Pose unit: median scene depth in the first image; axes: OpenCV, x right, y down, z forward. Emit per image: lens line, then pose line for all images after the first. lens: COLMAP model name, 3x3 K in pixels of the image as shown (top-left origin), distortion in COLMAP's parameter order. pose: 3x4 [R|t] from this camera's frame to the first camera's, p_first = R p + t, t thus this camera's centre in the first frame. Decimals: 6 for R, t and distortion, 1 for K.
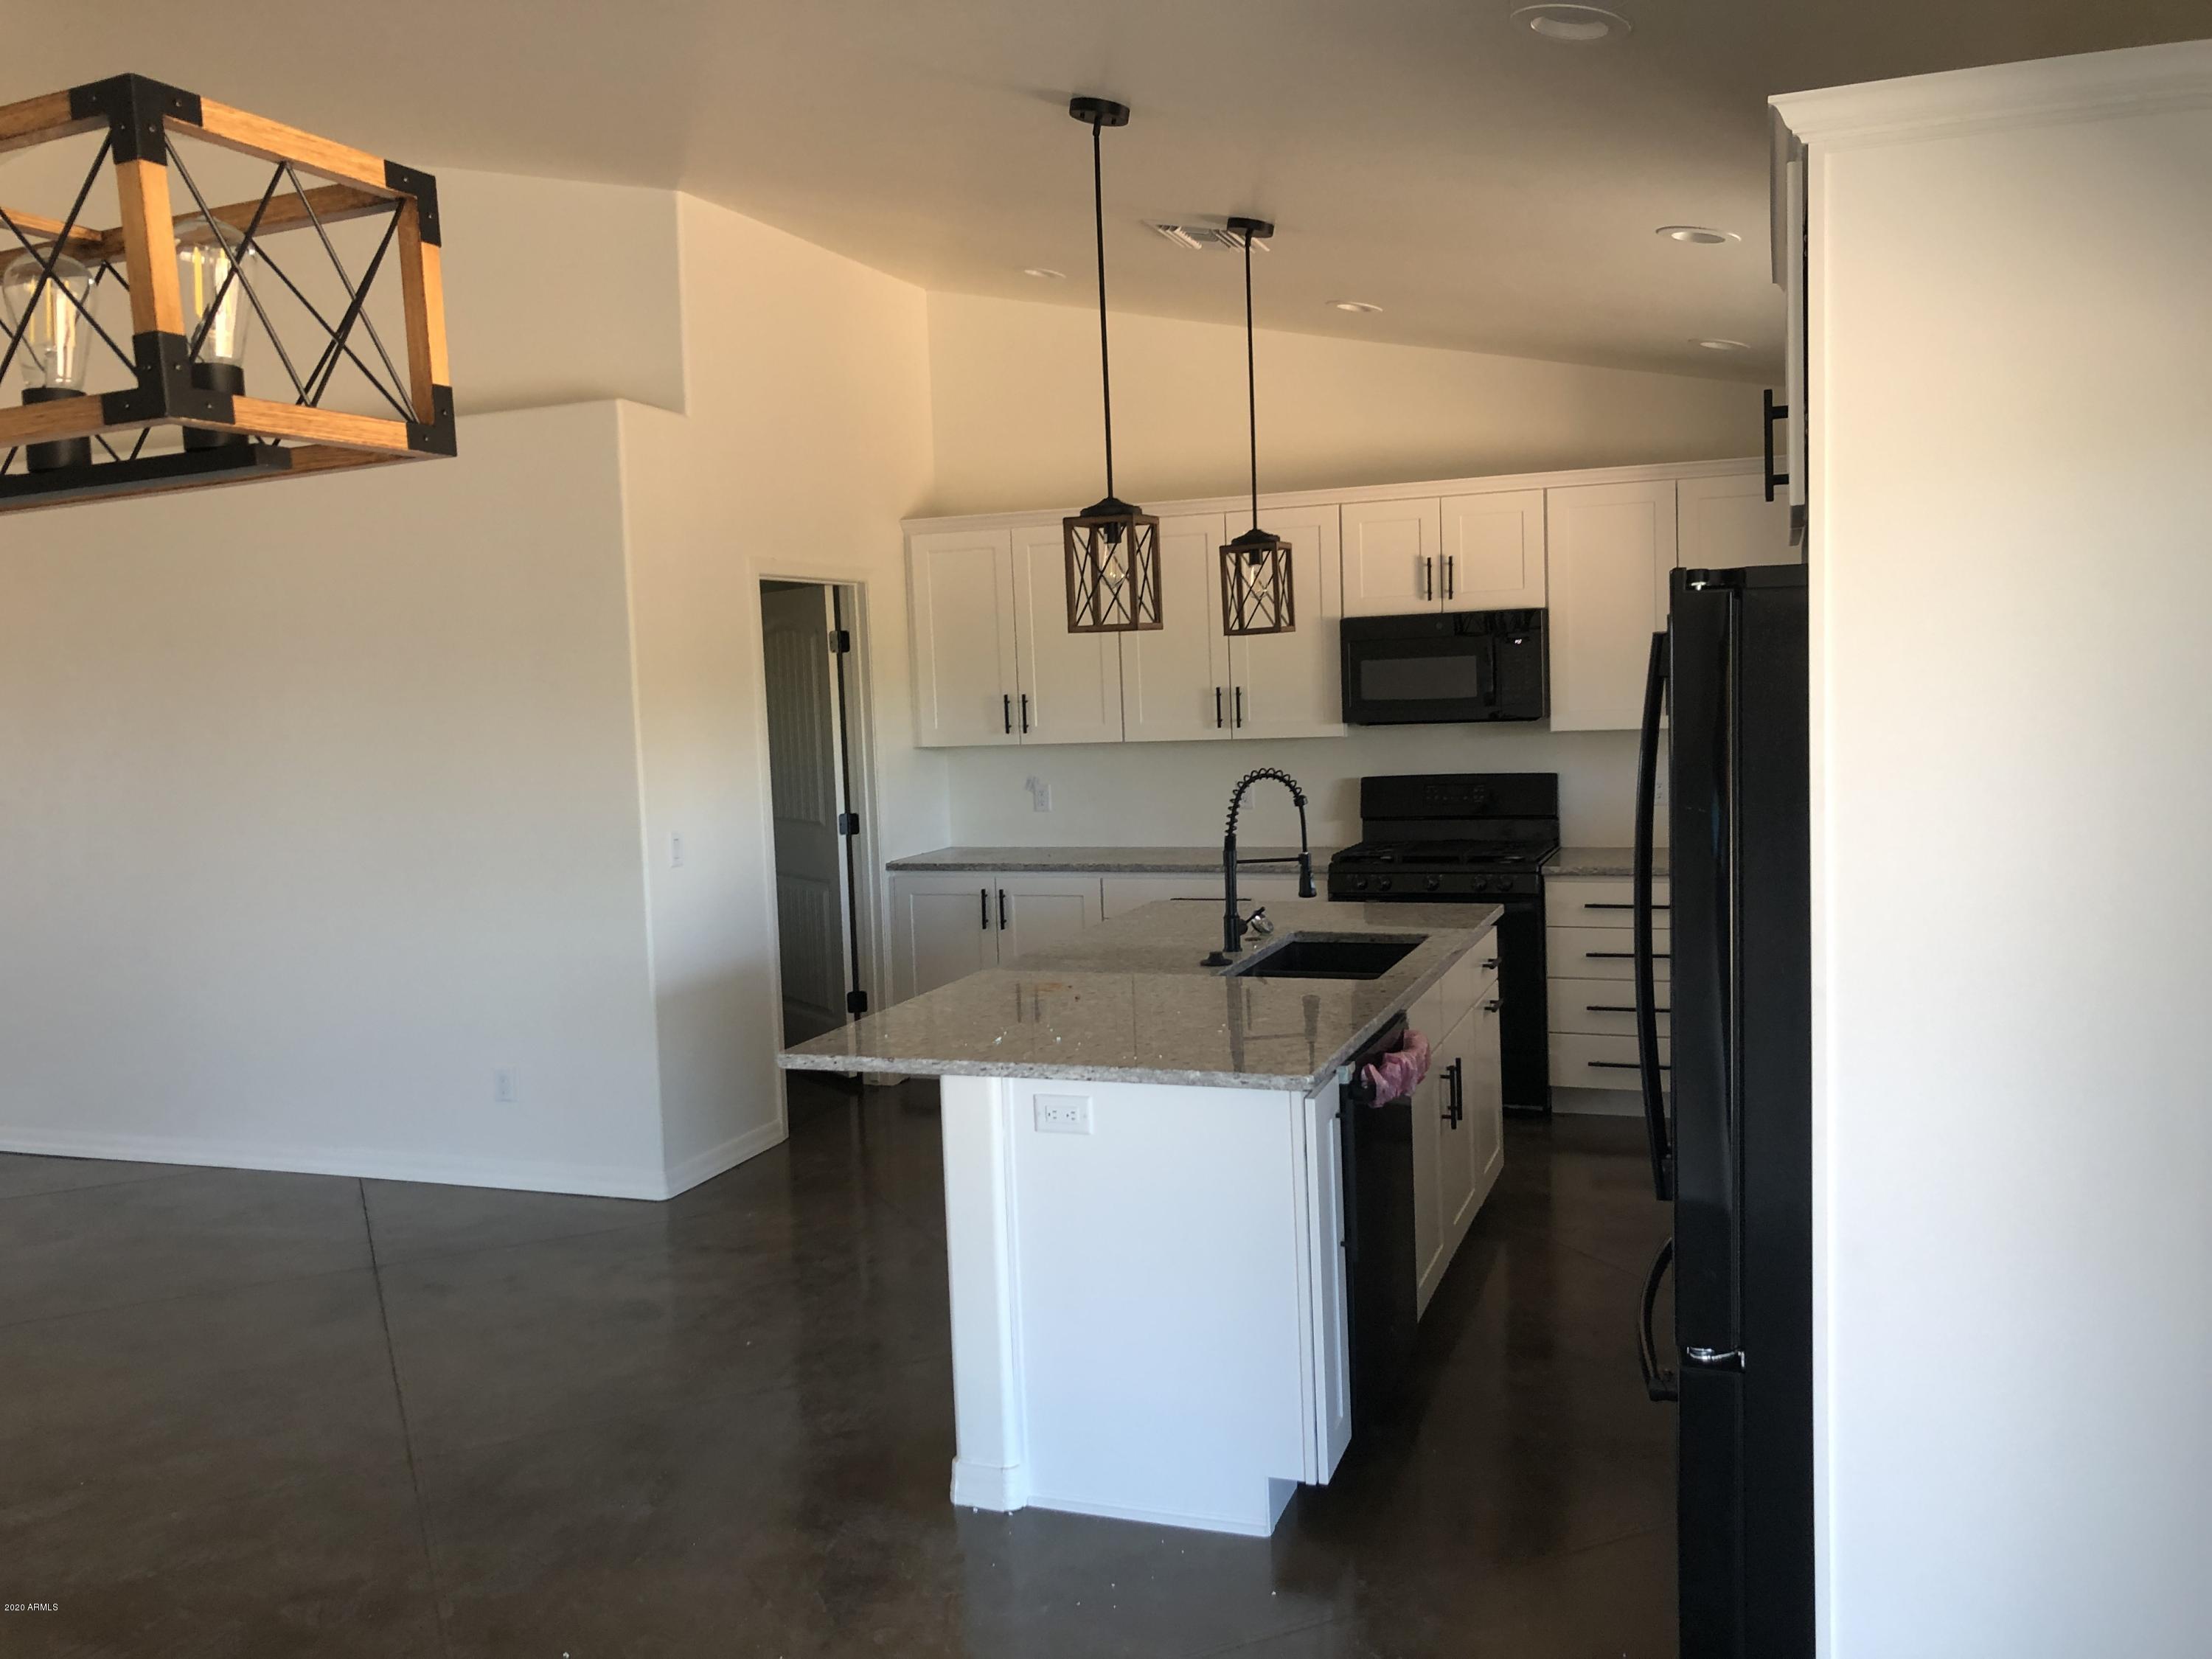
lens RADIAL K [[1782.5, 0, 1105.2], [0, 1782.5, 809.8], [0, 0, 1]] dist [0.002834, -0.009722]
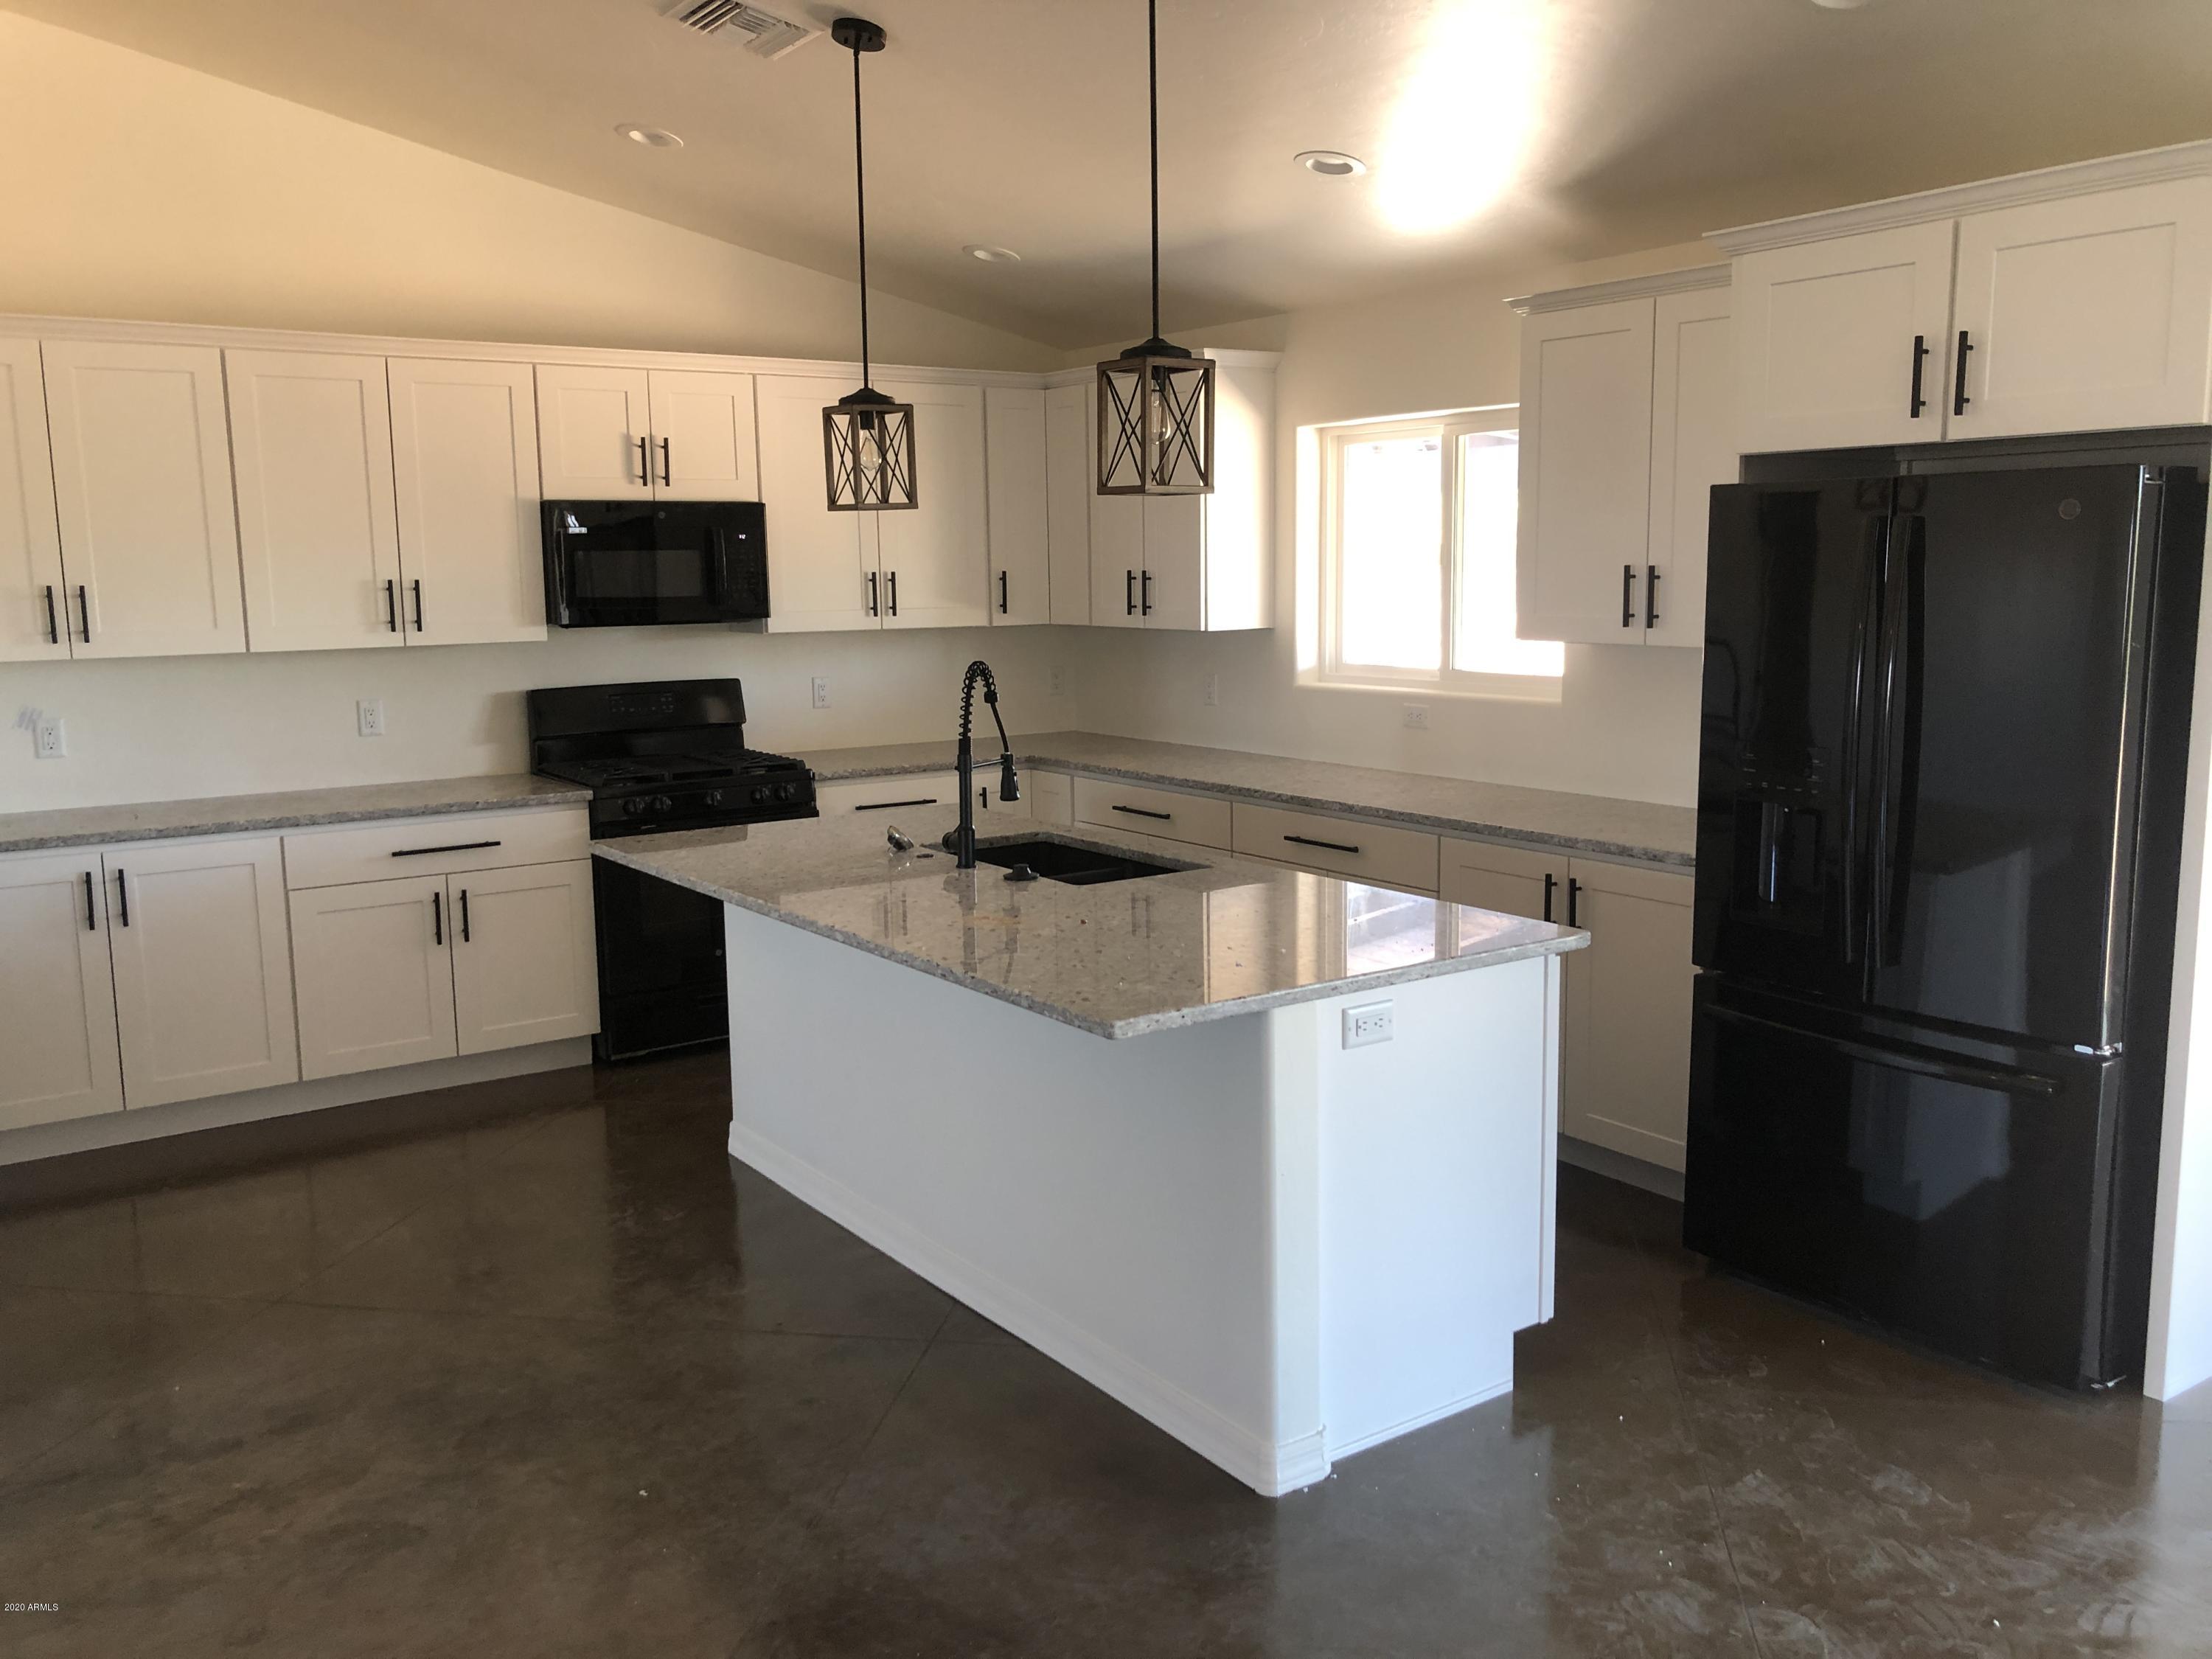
lens RADIAL K [[1782.5, 0, 1105.2], [0, 1782.5, 809.8], [0, 0, 1]] dist [0.002834, -0.009722]
pose [[0.547823, -0.086275, 0.832134, -0.472955], [0.054722, 0.996233, 0.067264, -0.004022], [-0.834803, 0.008687, 0.550481, 0.339290]]
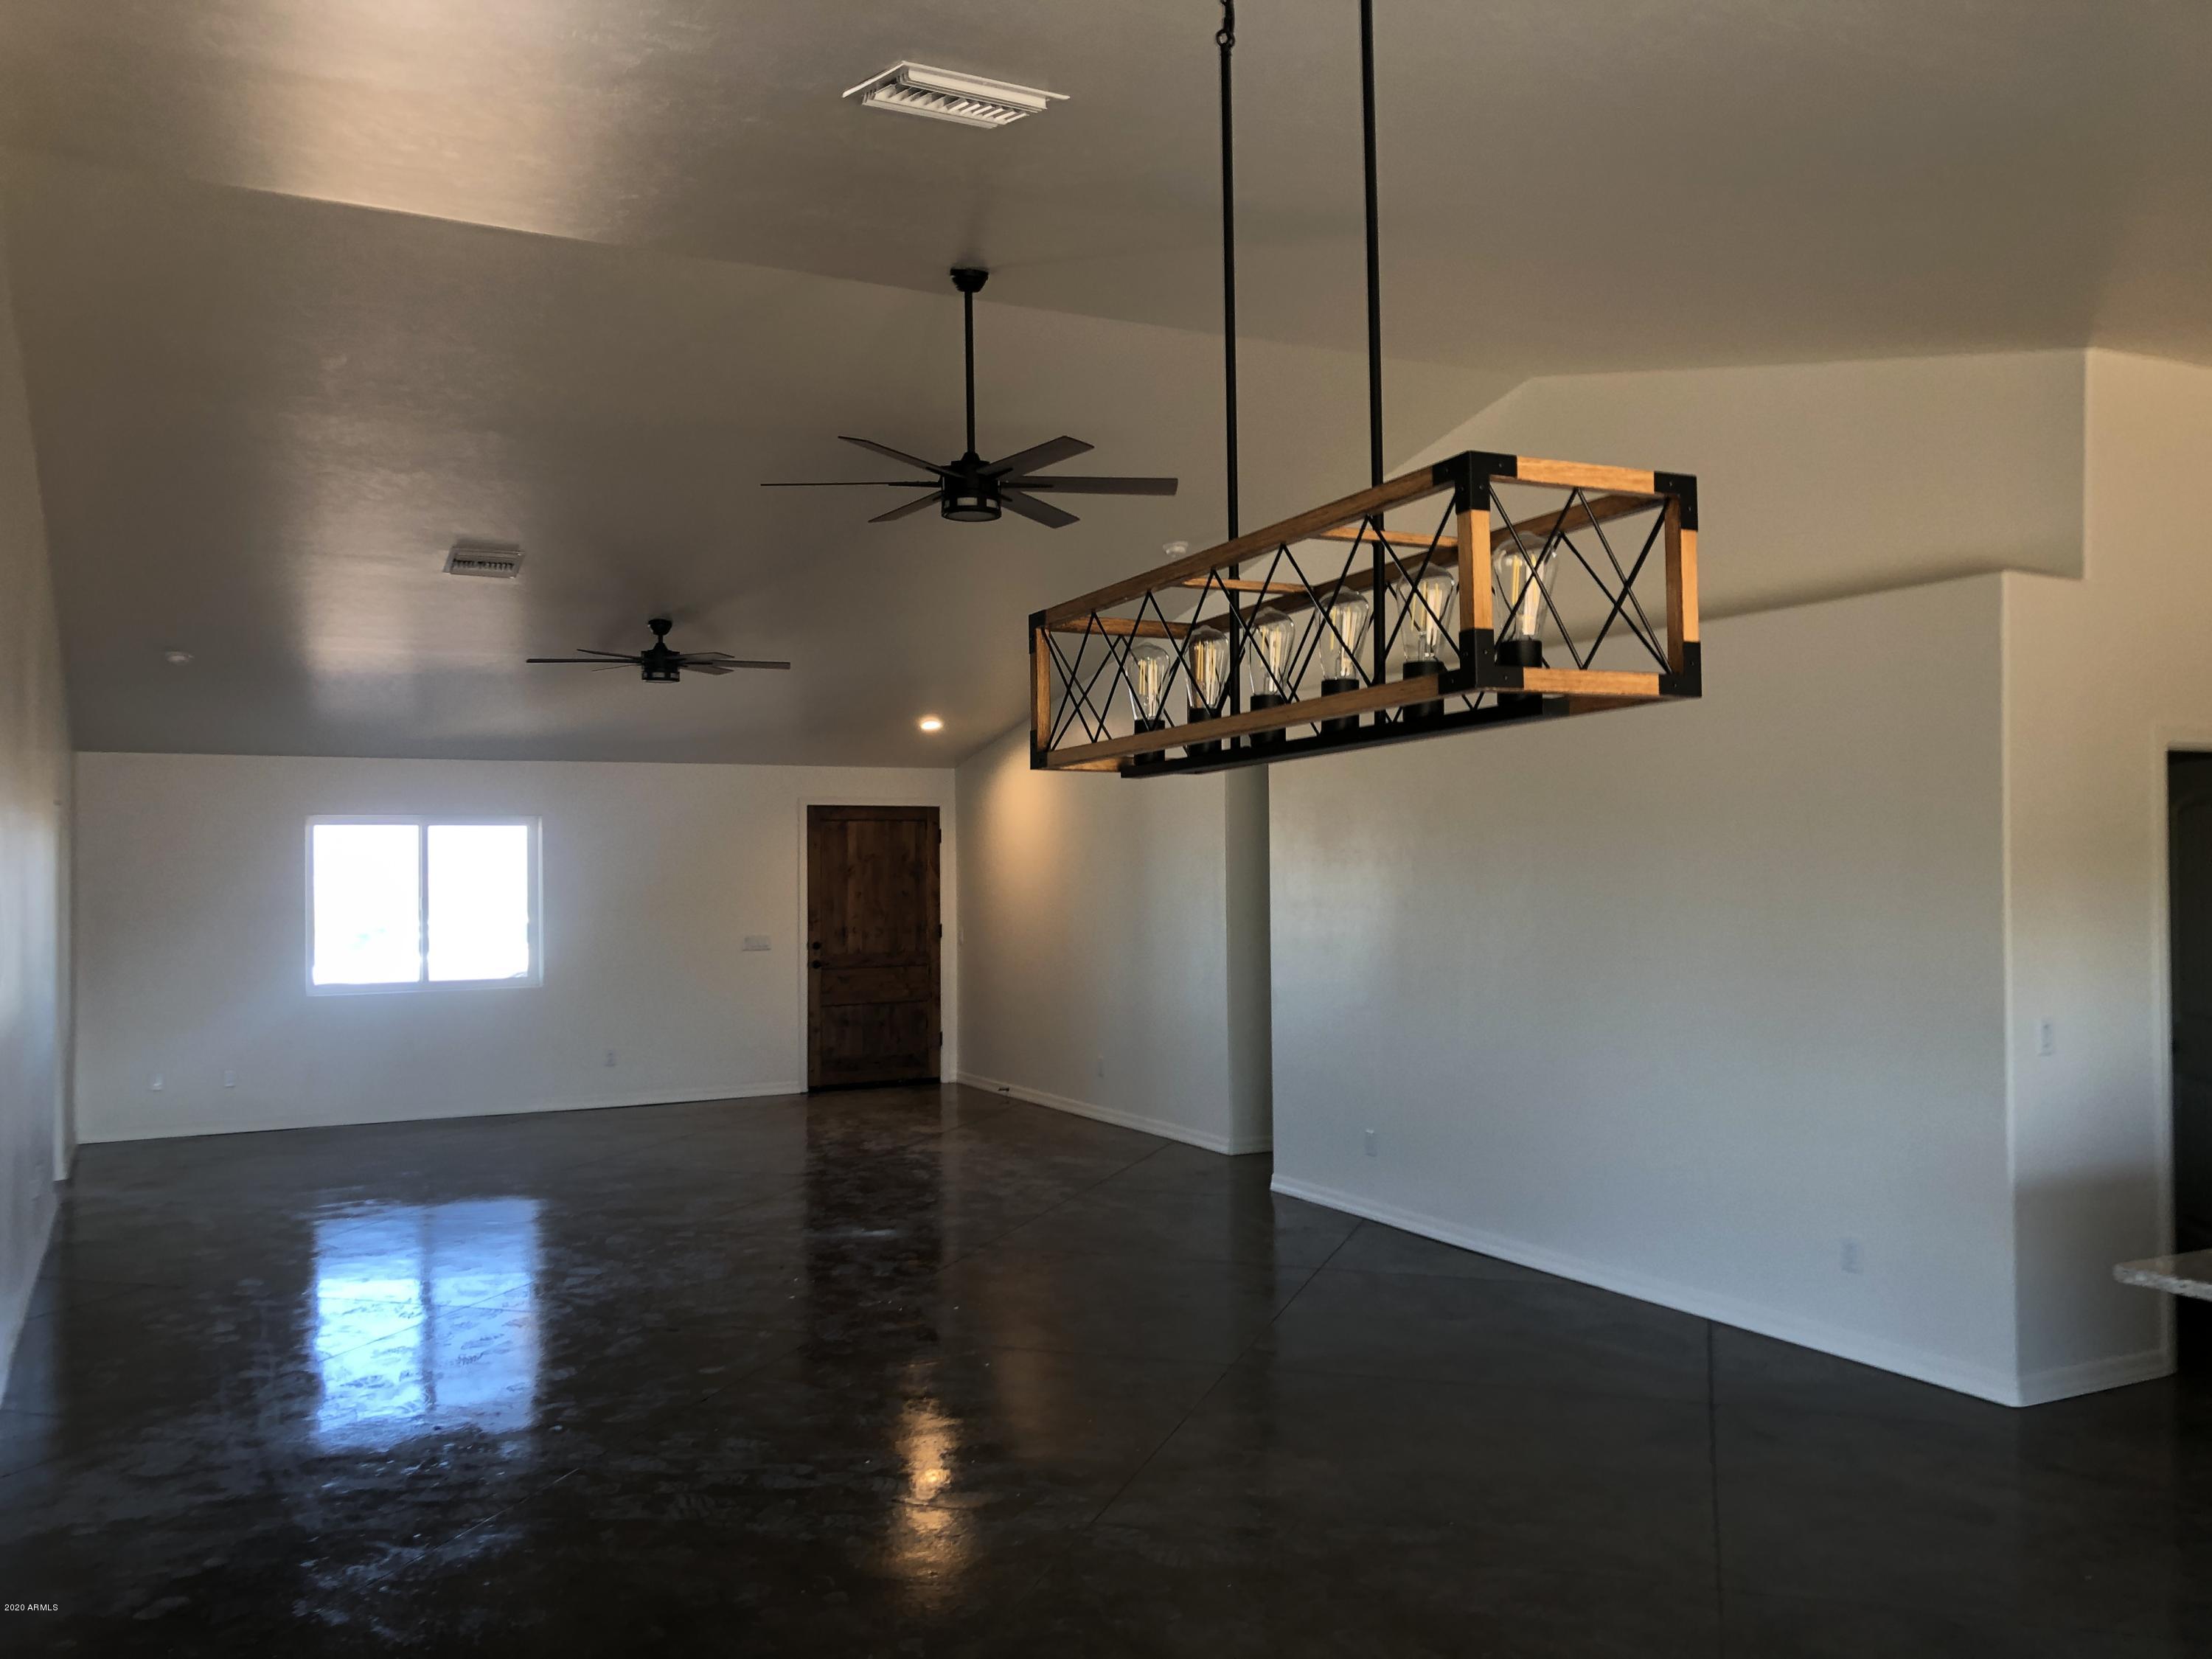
lens RADIAL K [[1802.5, 0, 1106.0], [0, 1802.5, 829.5], [0, 0, 1]] dist [0.049841, -0.140566]
pose [[0.728267, 0.018346, -0.685048, 0.056064], [-0.072173, 0.996136, -0.050050, -0.003545], [0.681482, 0.085891, 0.726777, -0.053659]]
